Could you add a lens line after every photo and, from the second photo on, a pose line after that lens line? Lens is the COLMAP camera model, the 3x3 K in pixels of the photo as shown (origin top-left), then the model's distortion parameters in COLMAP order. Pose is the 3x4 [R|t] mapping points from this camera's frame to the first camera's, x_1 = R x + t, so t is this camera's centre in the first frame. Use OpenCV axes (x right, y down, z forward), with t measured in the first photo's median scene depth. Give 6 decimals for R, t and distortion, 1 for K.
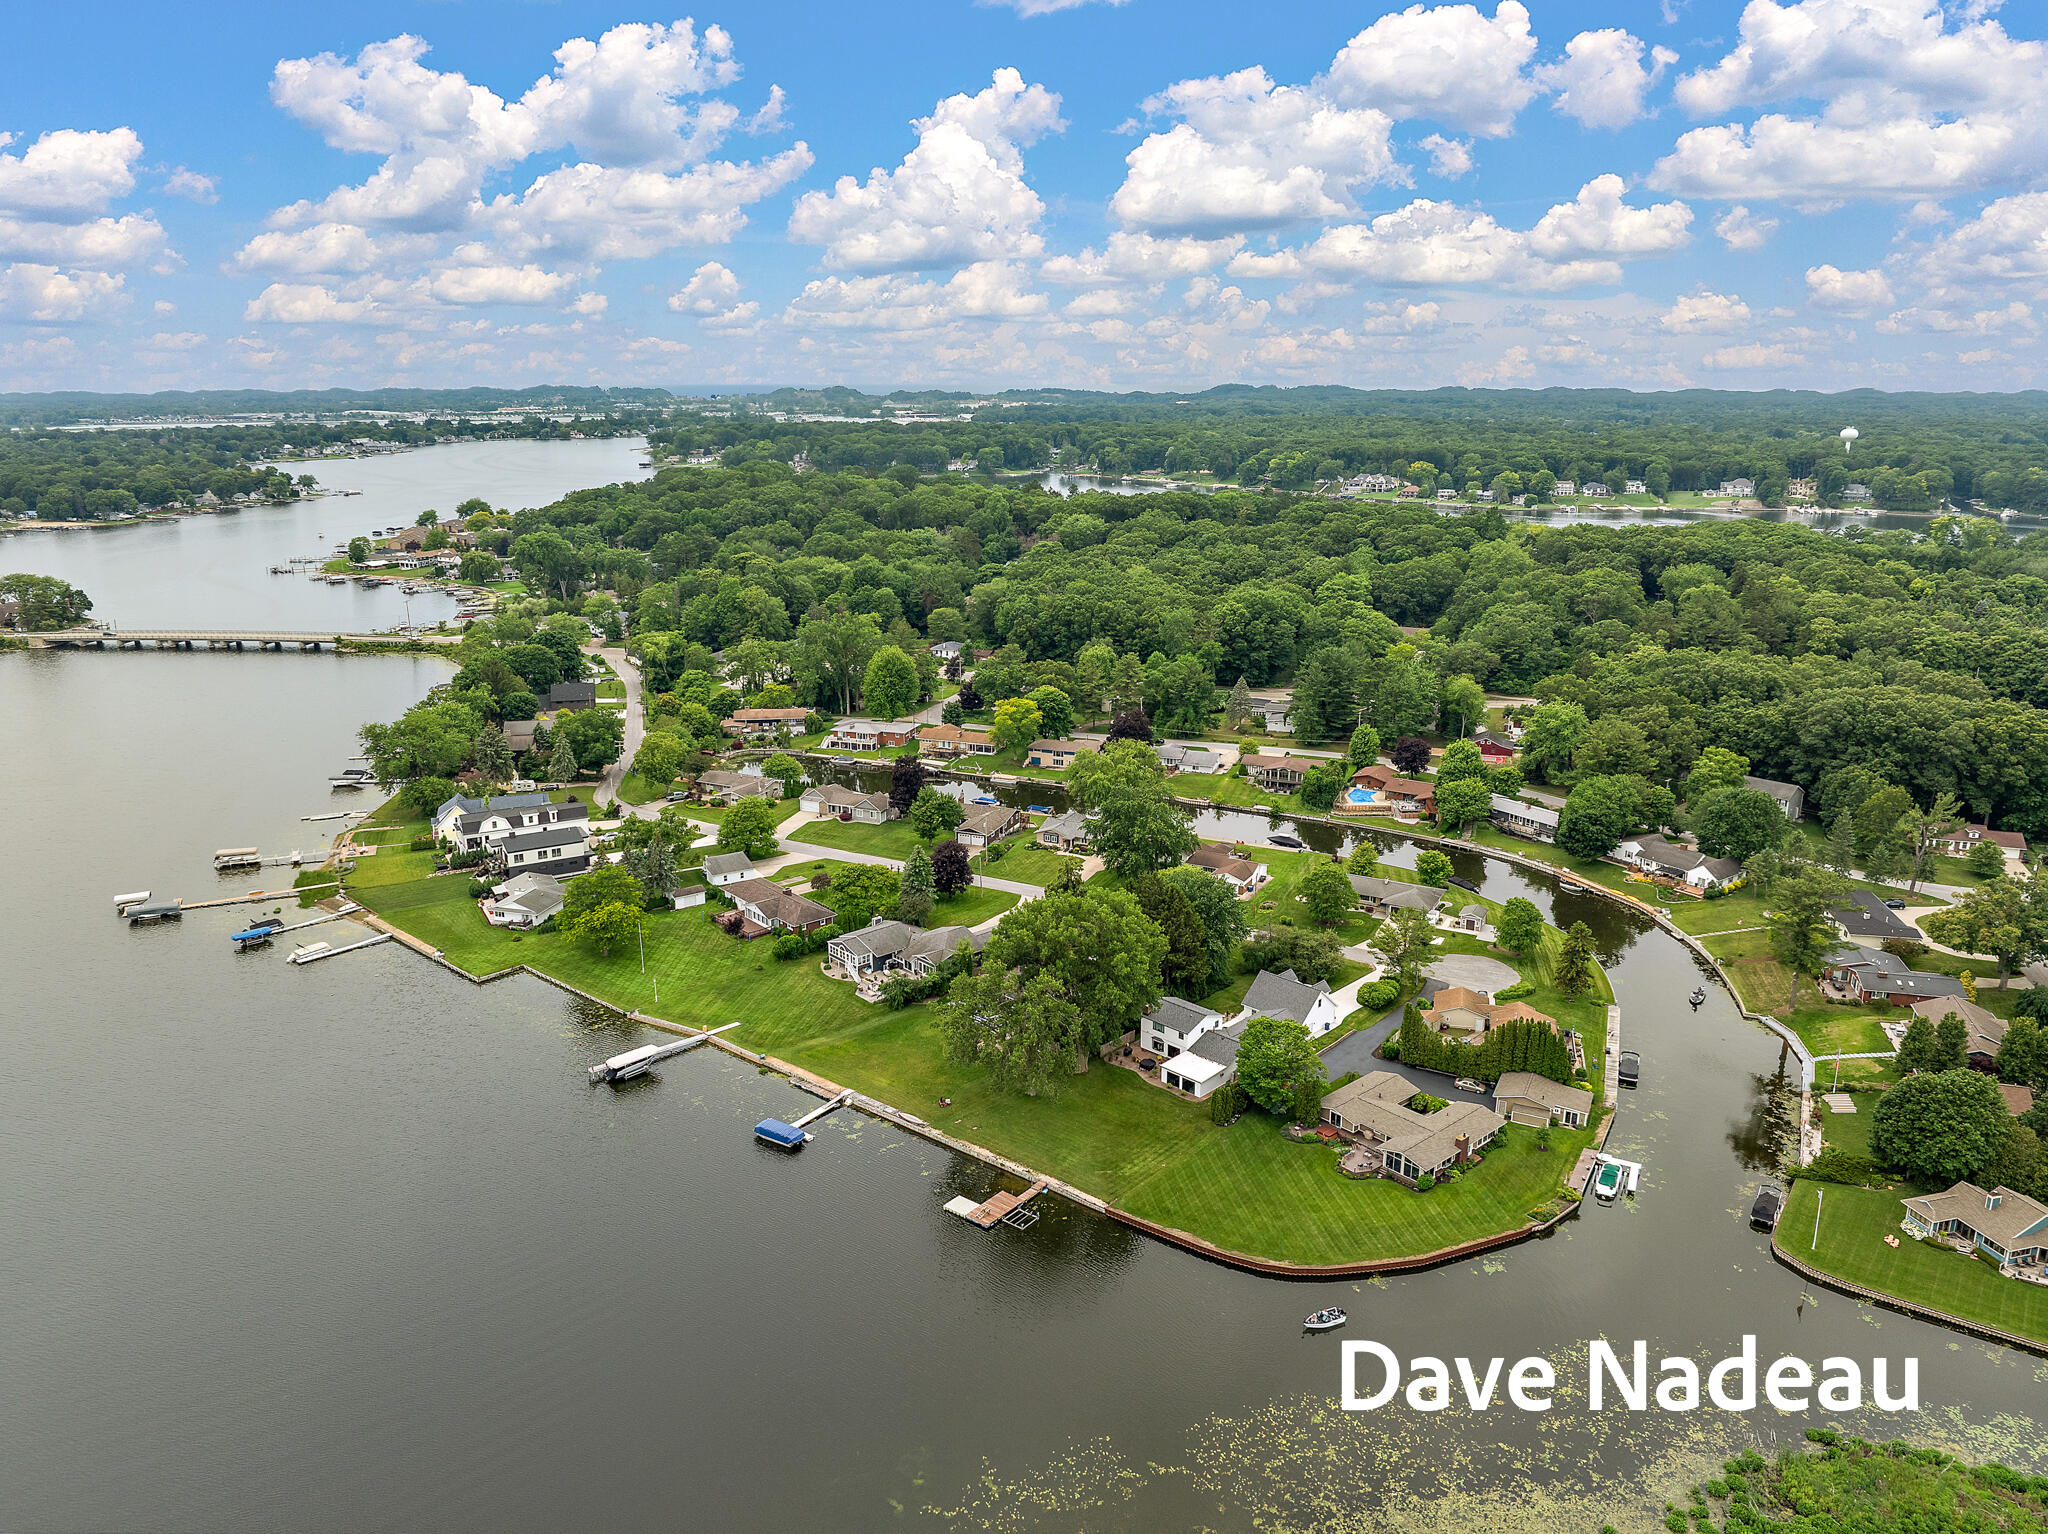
lens RADIAL K [[1436.7, 0, 1024.0], [0, 1436.7, 767.0], [0, 0, 1]] dist [-0.020876, -0.000981]
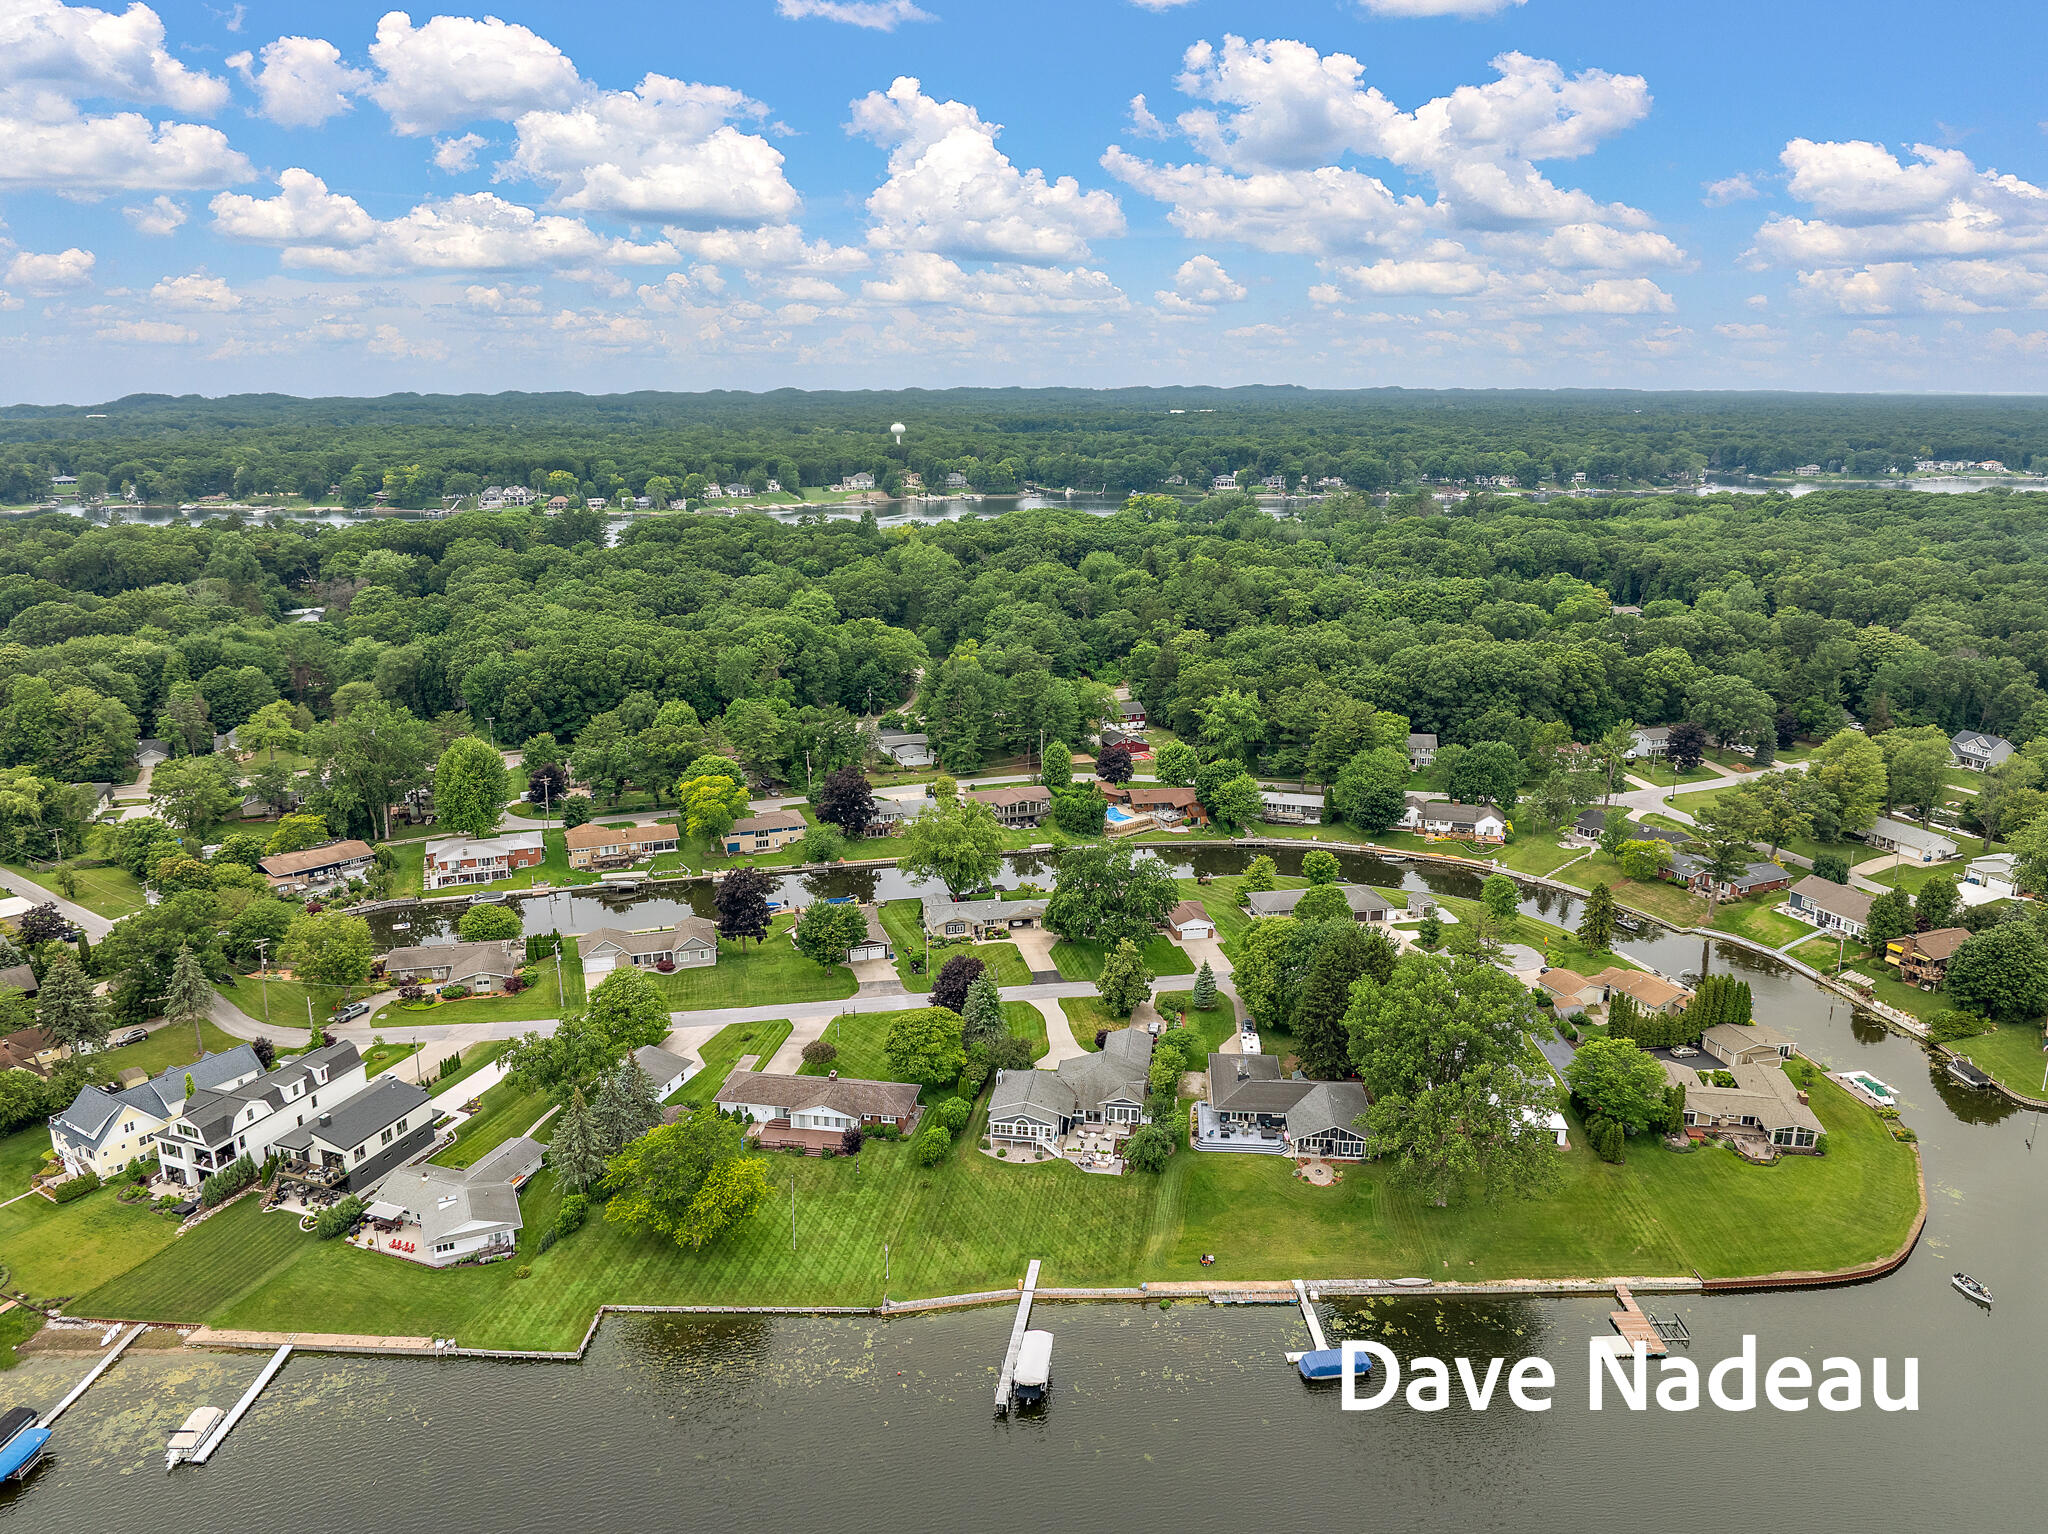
lens RADIAL K [[1469.1, 0, 1025.5], [0, 1469.1, 718.8], [0, 0, 1]] dist [-0.038068, -0.000064]
pose [[0.771057, -0.143290, 0.620435, -0.254028], [0.167312, 0.985707, 0.019719, -0.044614], [-0.614393, 0.088602, 0.784010, 0.159364]]
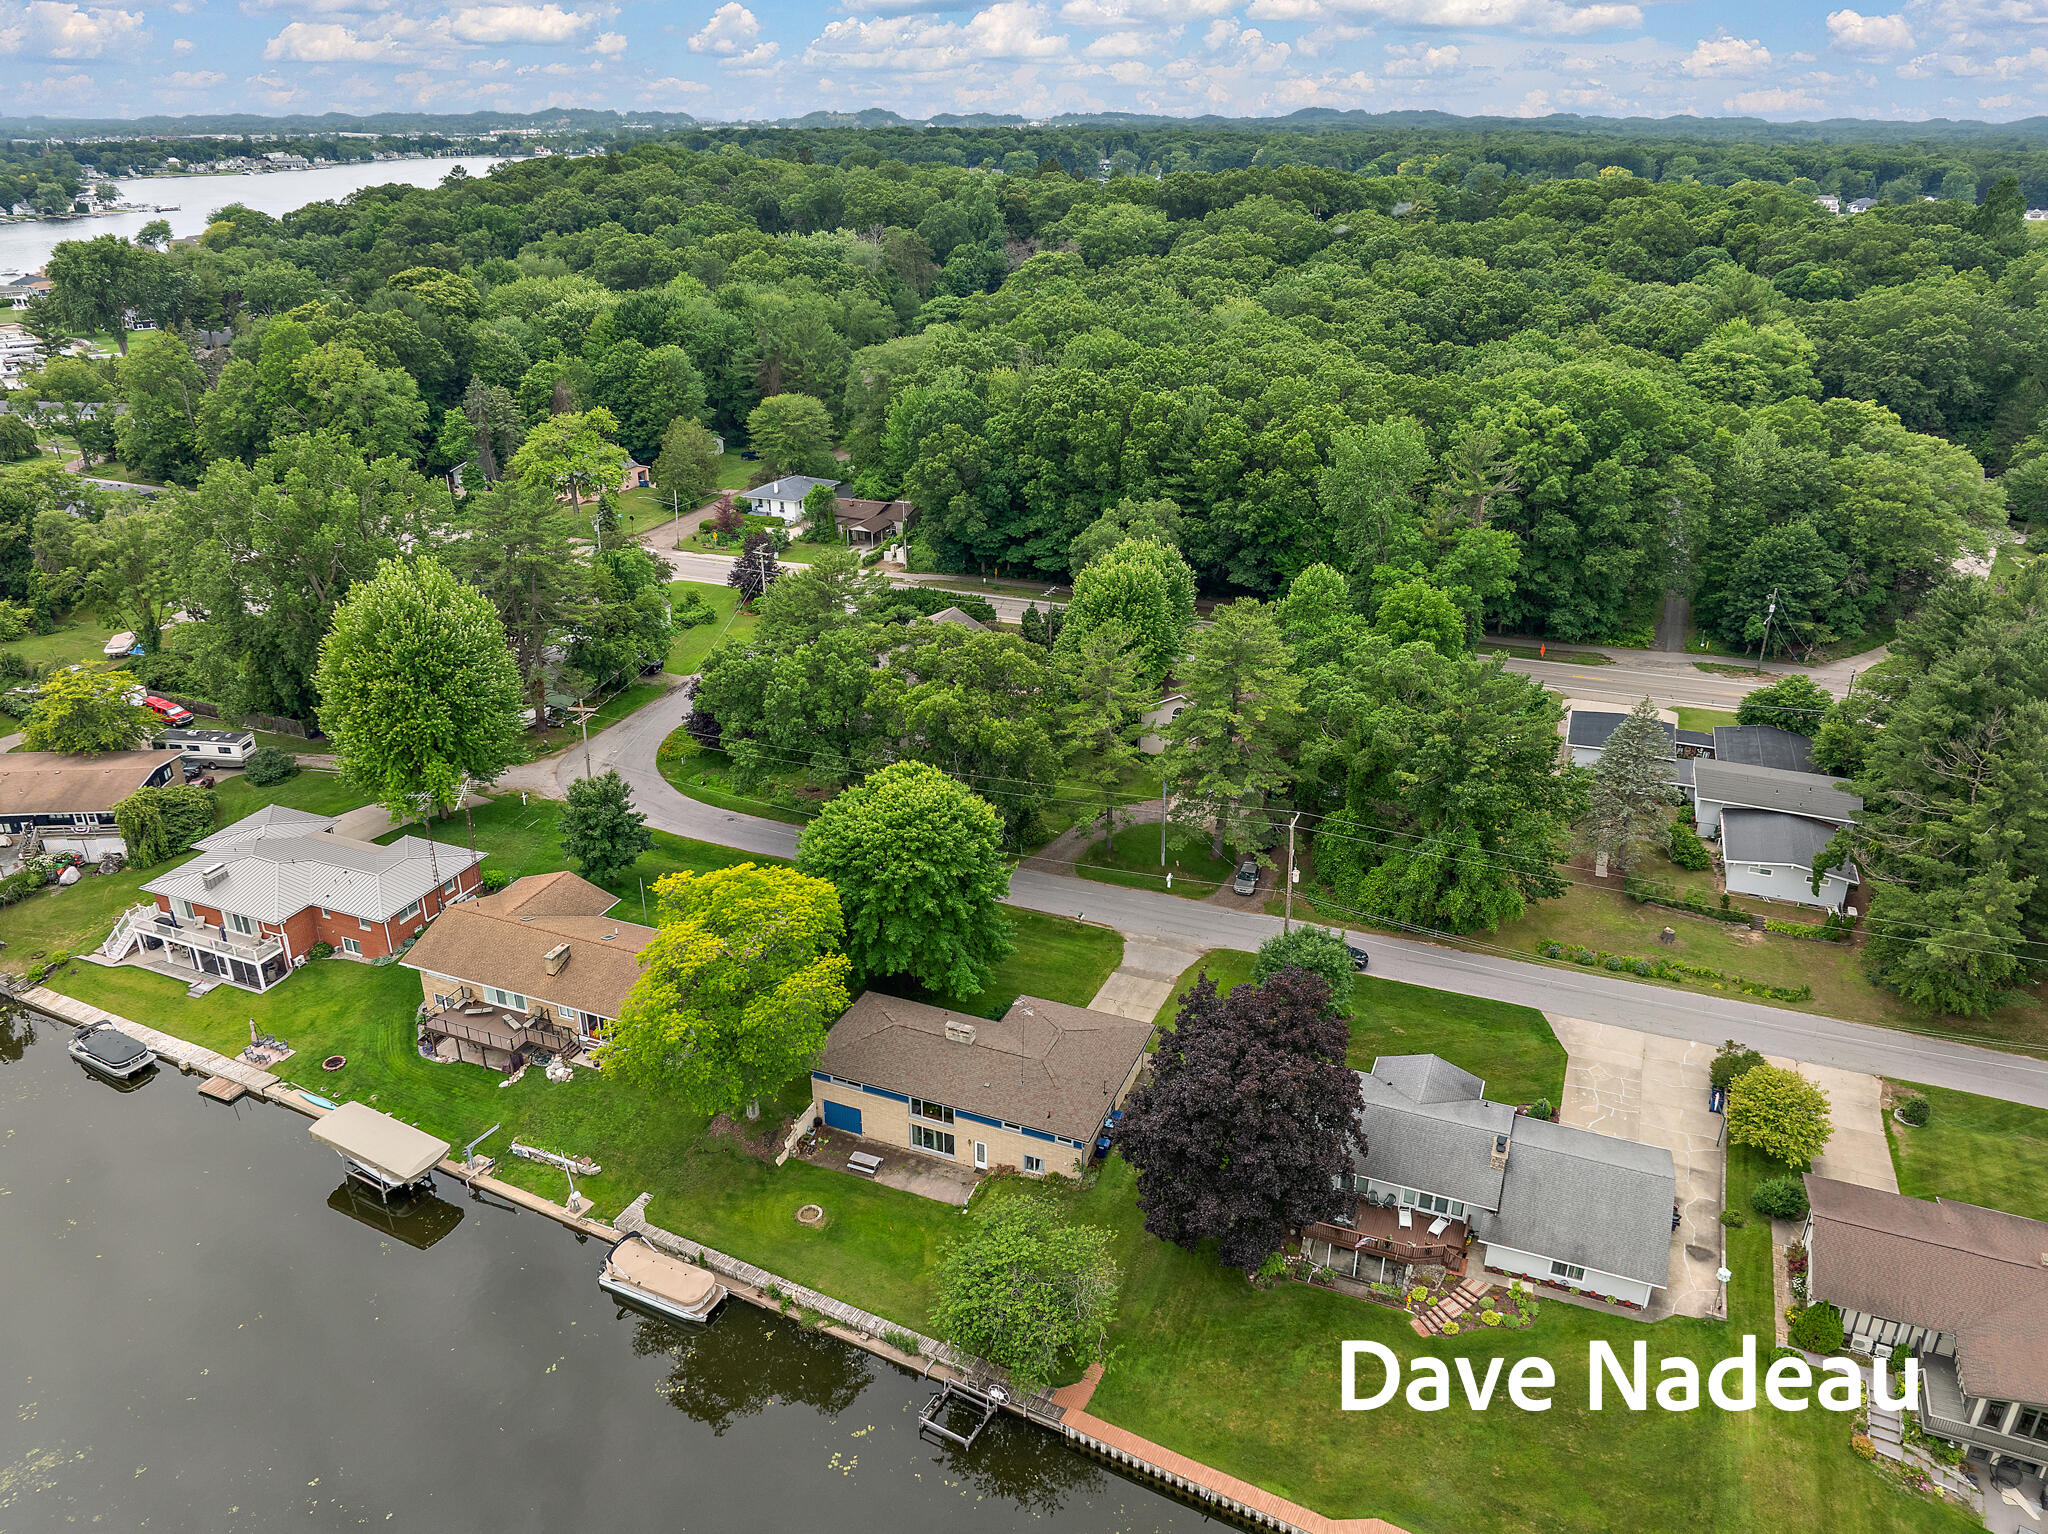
lens RADIAL K [[1479.5, 0, 1024.0], [0, 1479.5, 767.0], [0, 0, 1]] dist [-0.032610, 0.003496]
pose [[0.999282, 0.017945, -0.033376, 0.030725], [-0.012479, 0.987472, 0.157302, -0.067970], [0.035781, -0.156773, 0.986986, 0.526192]]
